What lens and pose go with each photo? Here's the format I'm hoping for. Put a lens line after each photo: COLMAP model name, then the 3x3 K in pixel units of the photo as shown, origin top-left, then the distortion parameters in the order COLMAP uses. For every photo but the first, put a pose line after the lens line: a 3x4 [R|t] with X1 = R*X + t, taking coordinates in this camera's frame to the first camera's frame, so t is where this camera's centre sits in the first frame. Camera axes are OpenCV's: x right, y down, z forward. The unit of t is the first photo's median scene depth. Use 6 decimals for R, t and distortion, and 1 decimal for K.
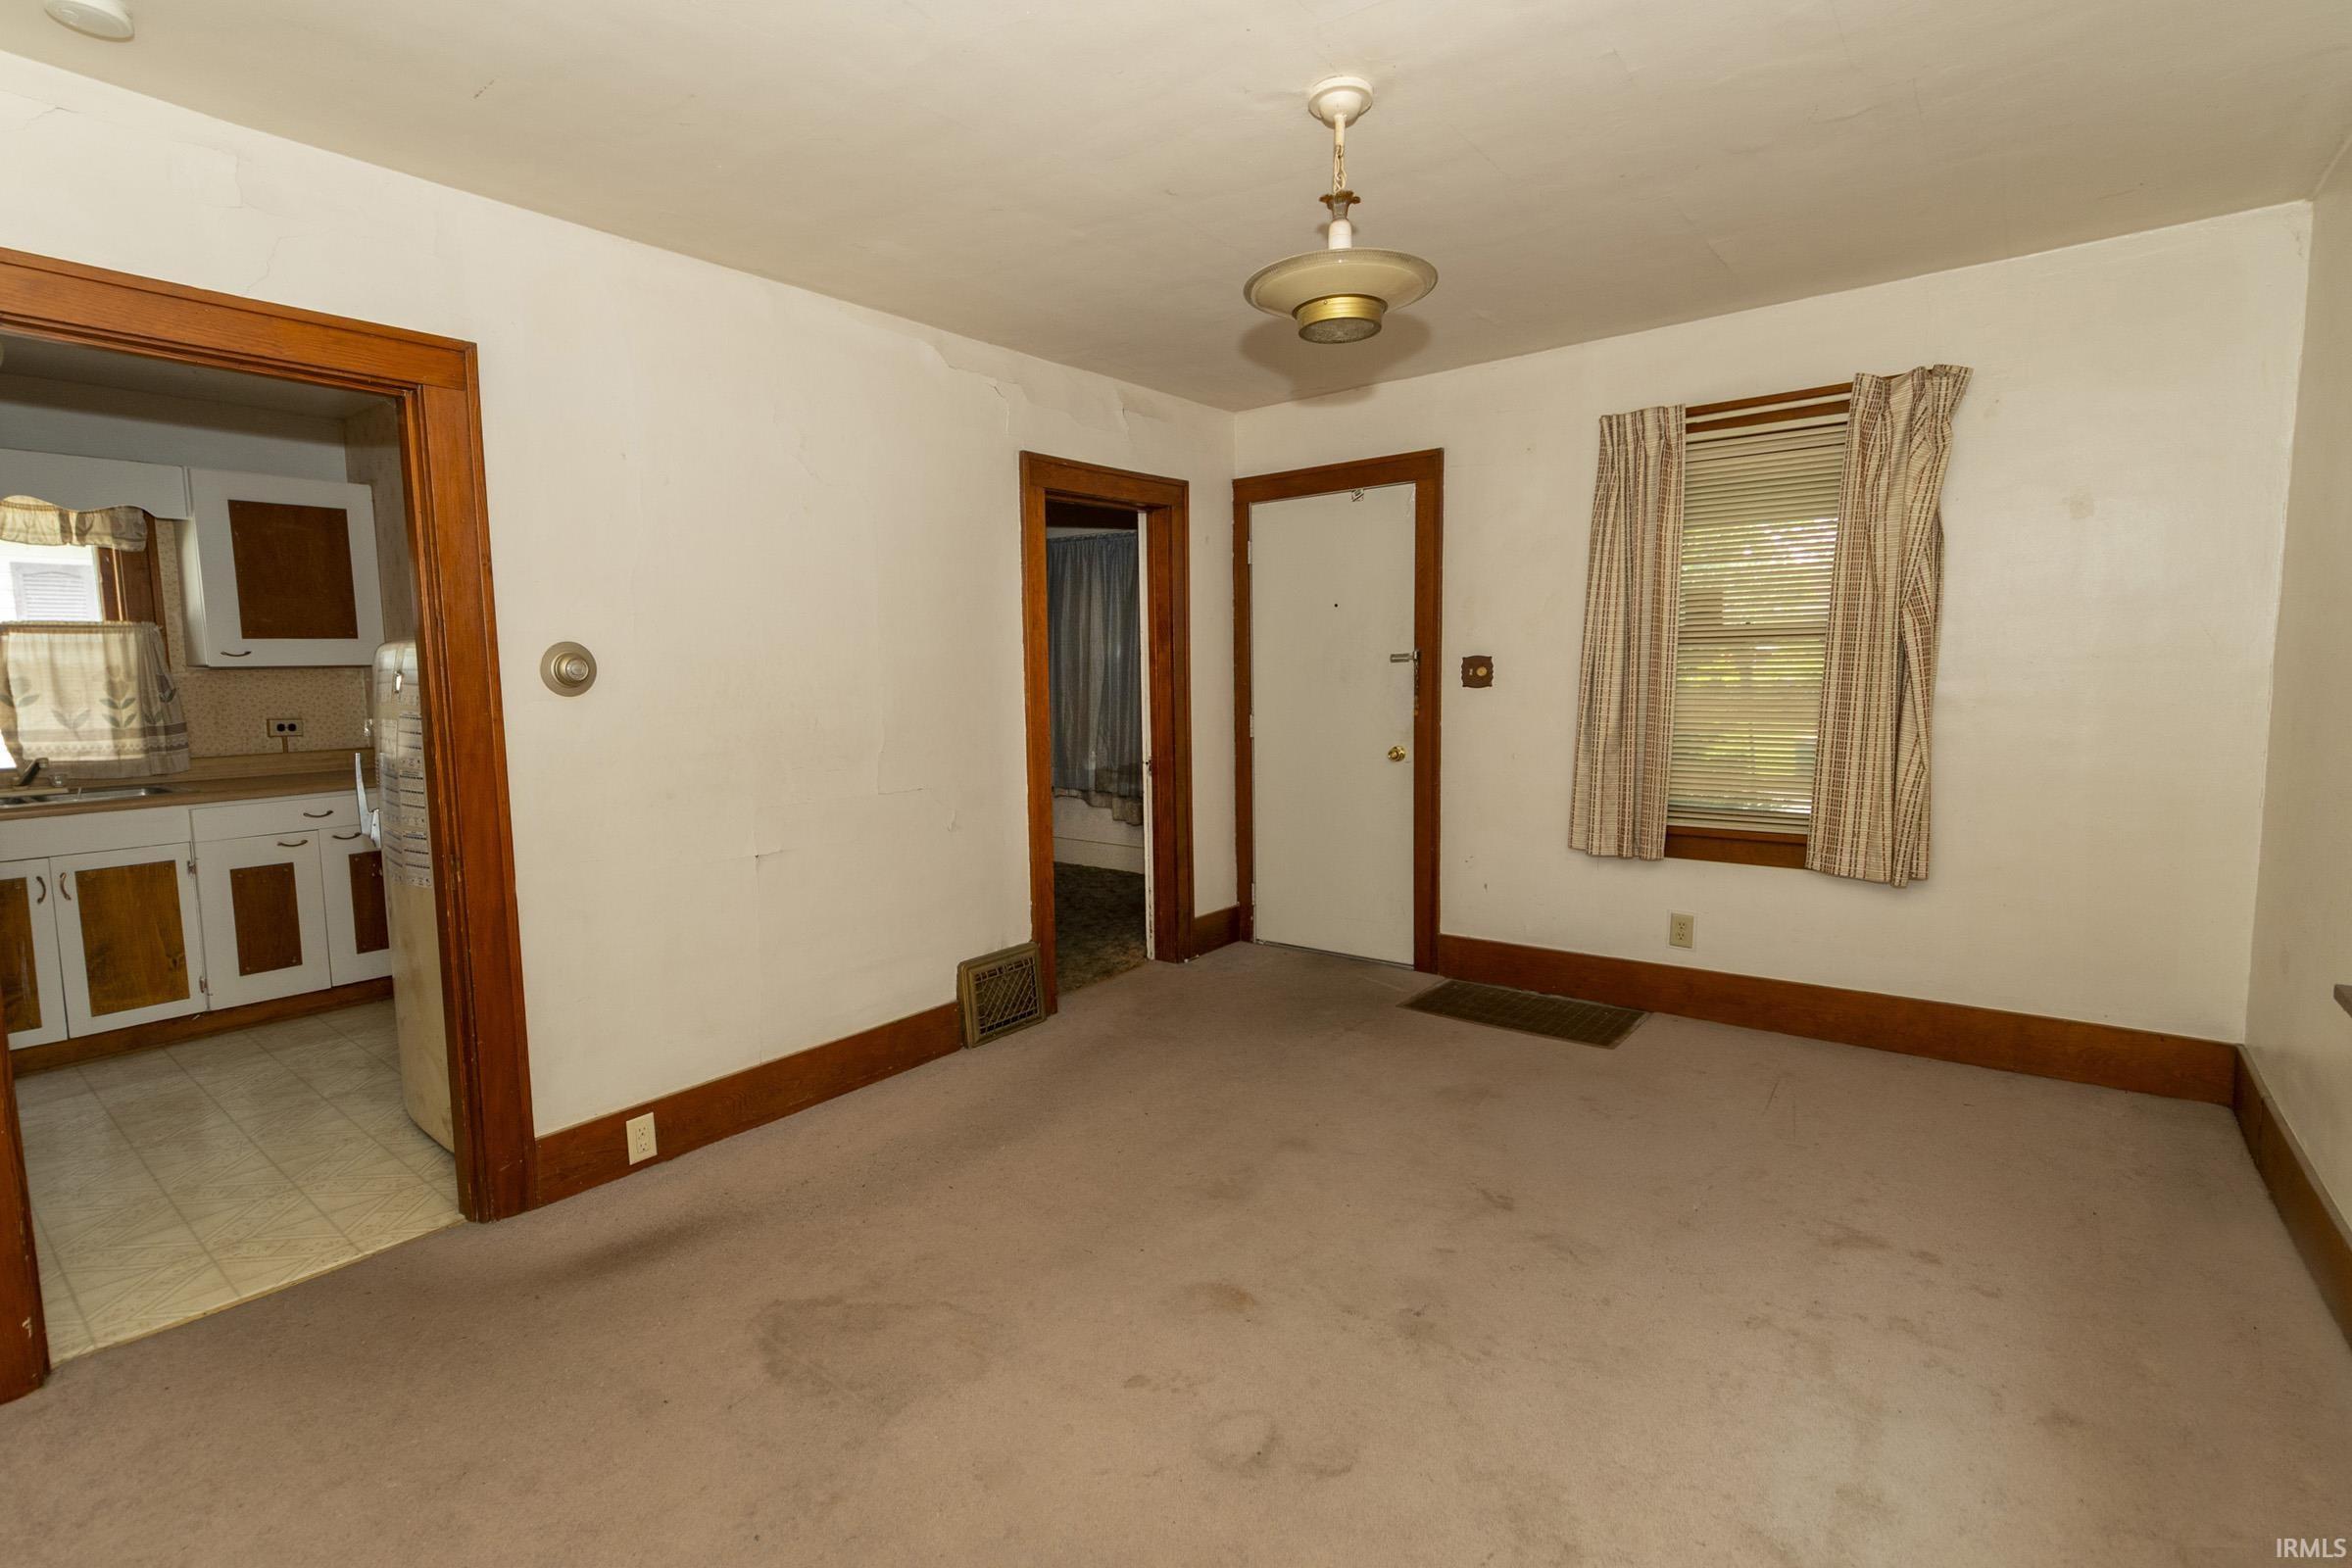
lens RADIAL K [[1105.7, 0, 1176.0], [0, 1105.7, 784.0], [0, 0, 1]] dist [-0.001826, -0.001275]
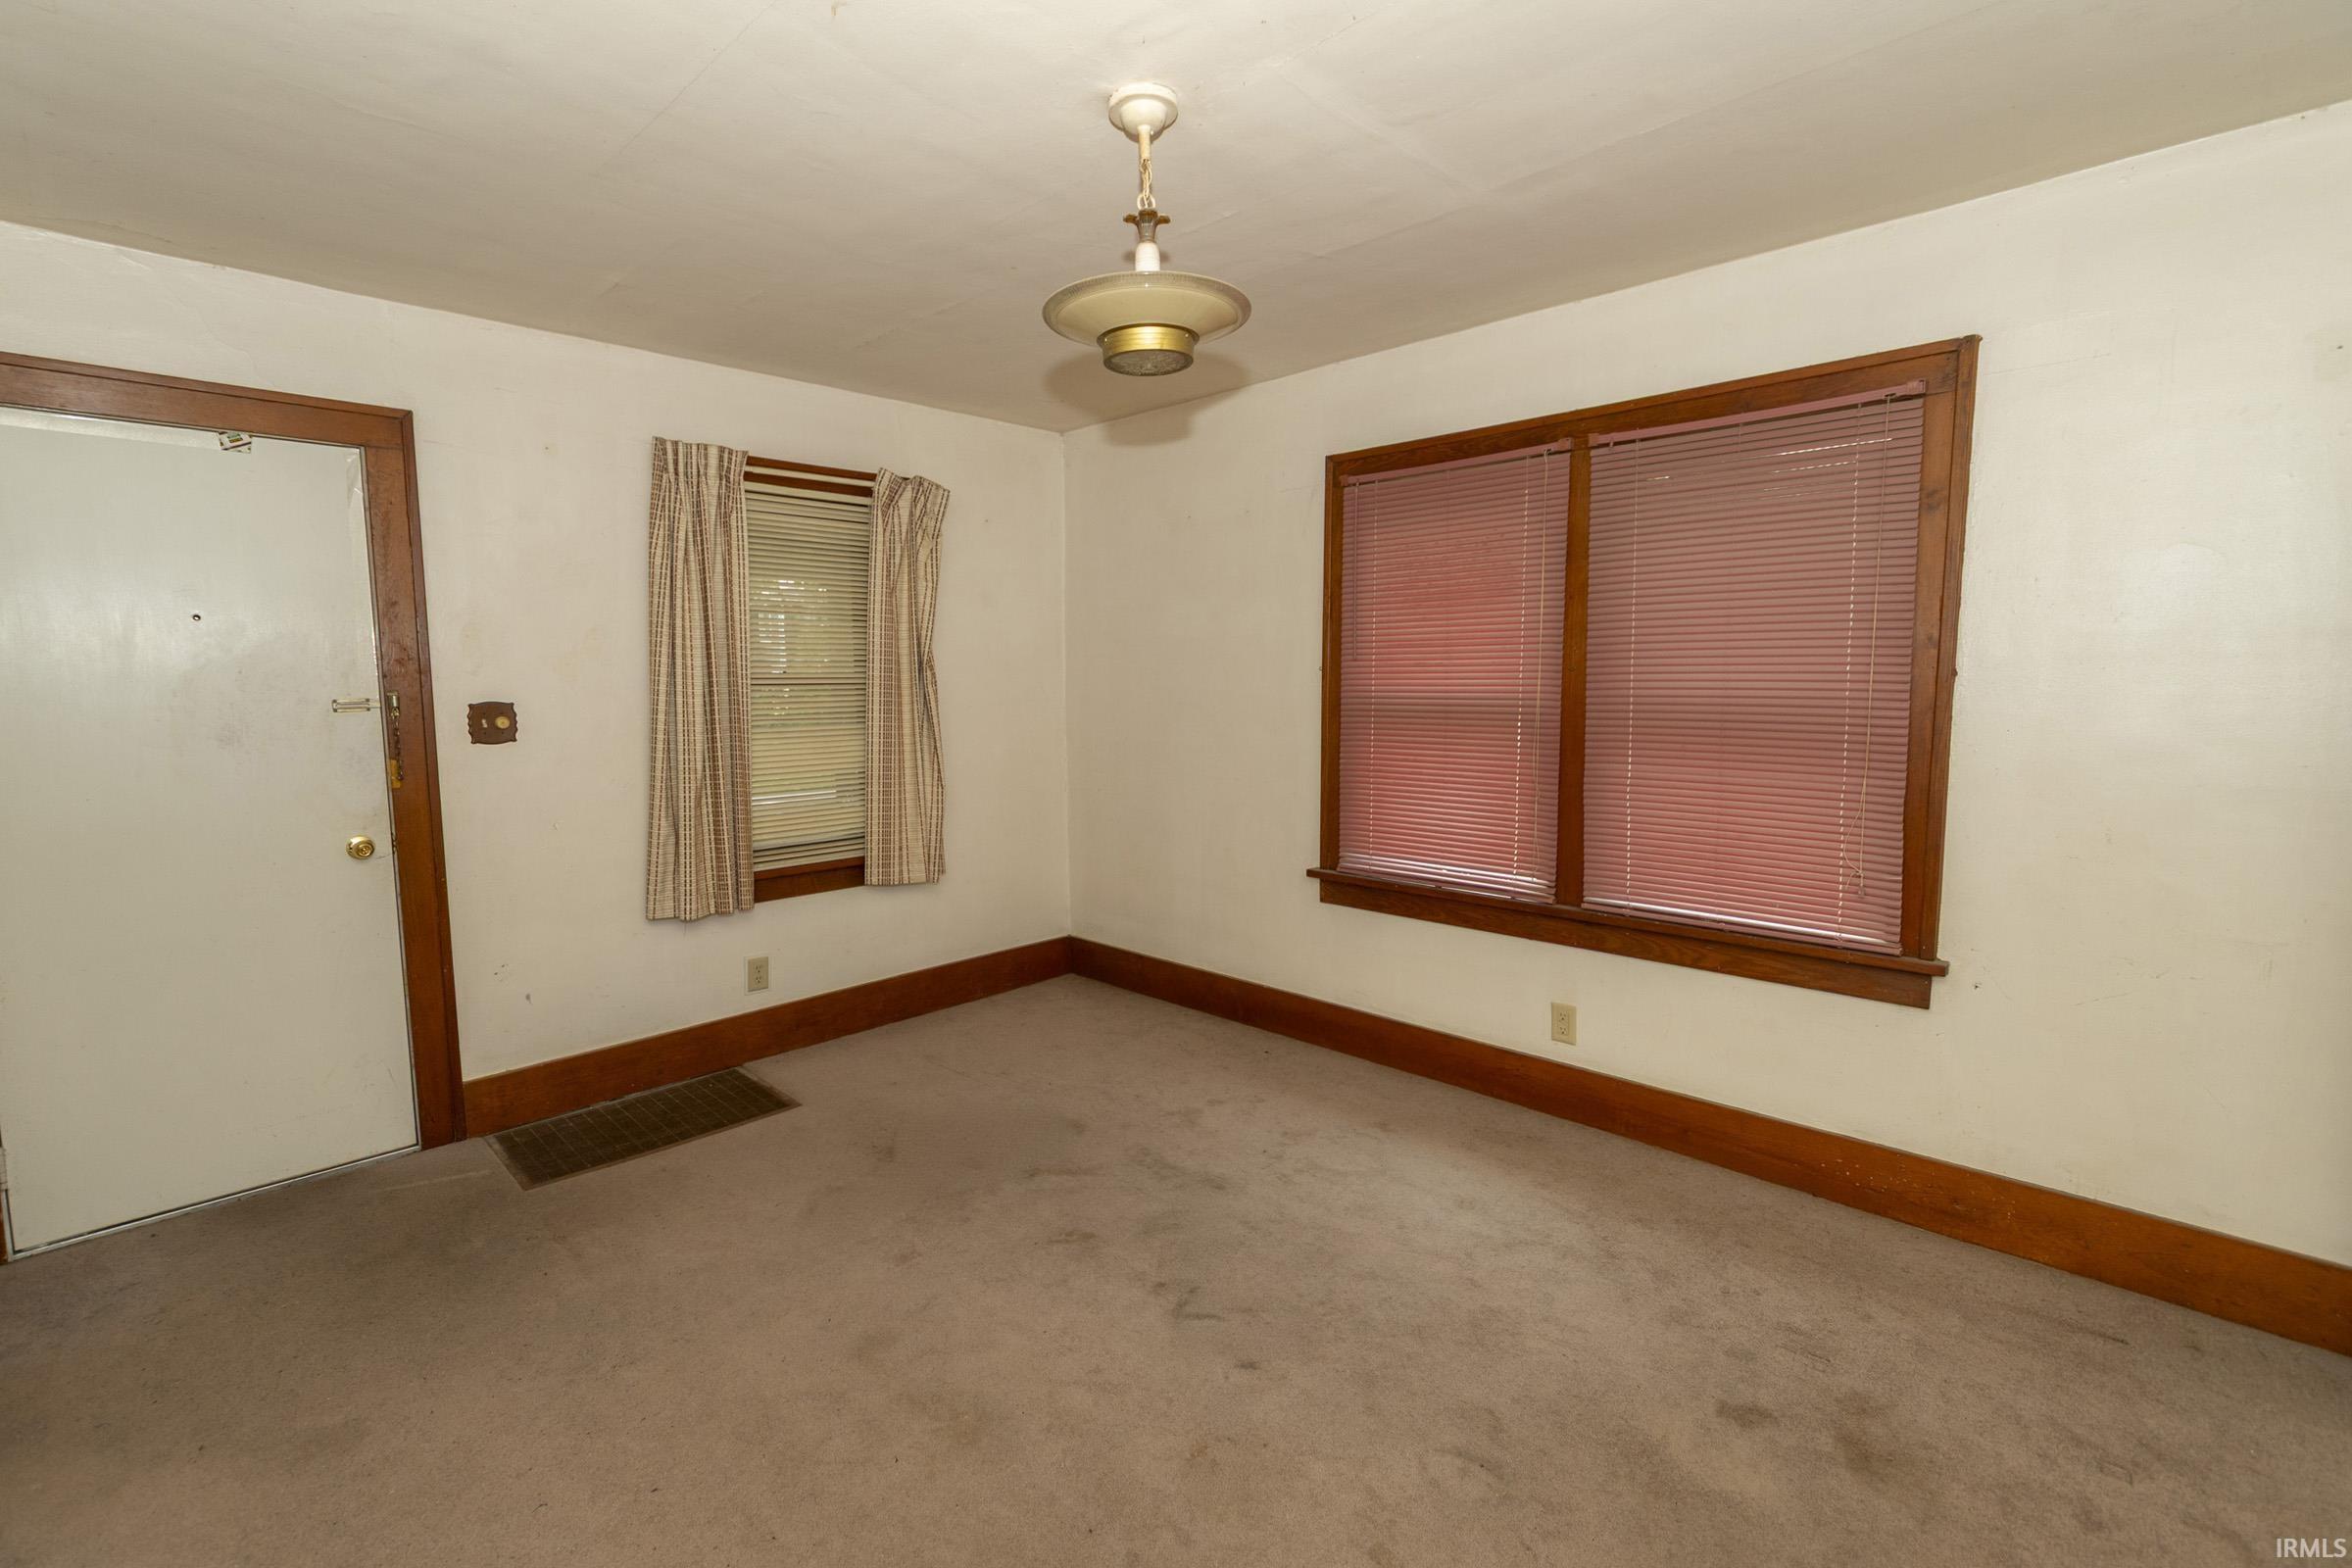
lens RADIAL K [[998.8, 0, 1176.0], [0, 998.8, 784.0], [0, 0, 1]] dist [0.000015, -0.000228]
pose [[0.130529, -0.087259, 0.987597, -0.397543], [0.107051, 0.991536, 0.073459, -0.068724], [-0.985648, 0.096135, 0.138765, 0.508389]]
